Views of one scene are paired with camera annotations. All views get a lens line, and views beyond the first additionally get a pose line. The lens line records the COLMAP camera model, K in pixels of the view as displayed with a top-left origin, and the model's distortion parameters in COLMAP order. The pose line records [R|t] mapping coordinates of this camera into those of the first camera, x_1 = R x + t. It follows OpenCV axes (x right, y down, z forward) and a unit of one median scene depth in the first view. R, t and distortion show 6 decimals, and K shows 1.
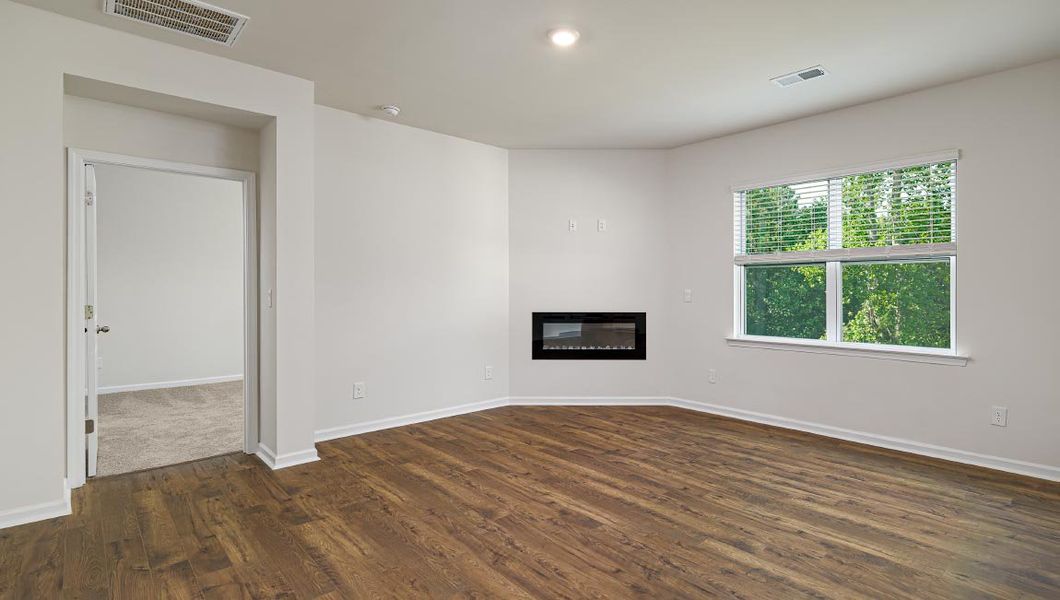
lens RADIAL K [[499.3, 0, 525.6], [0, 499.3, 277.5], [0, 0, 1]] dist [0.000430, -0.000016]
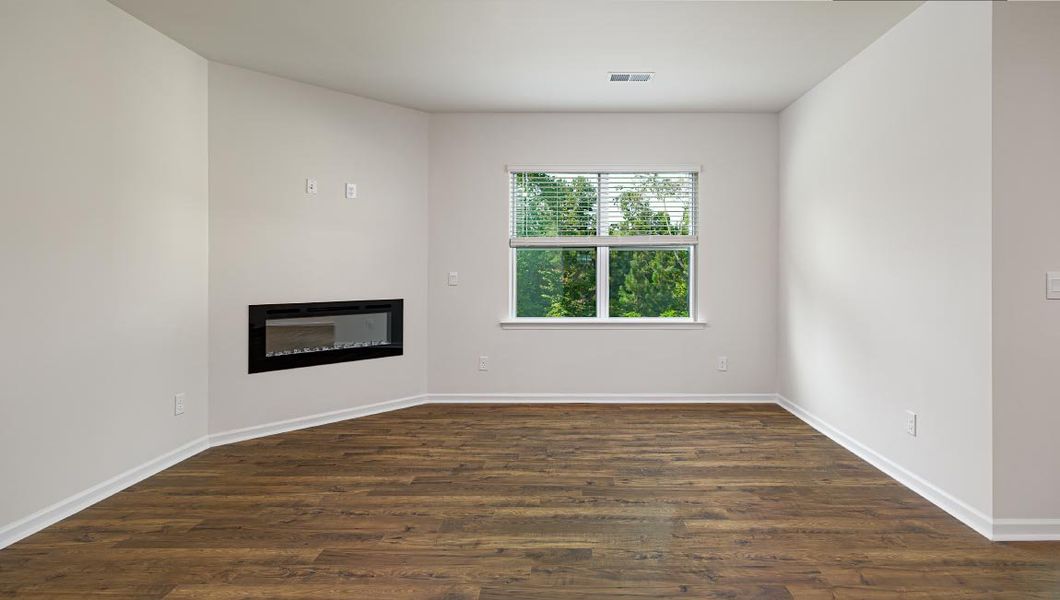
lens RADIAL K [[532.2, 0, 531.4], [0, 532.2, 263.0], [0, 0, 1]] dist [-0.001757, -0.000200]
pose [[0.681612, 0.013780, 0.731584, -0.313762], [-0.015070, 0.999875, -0.004793, 0.010591], [-0.731559, -0.007757, 0.681734, 0.257140]]
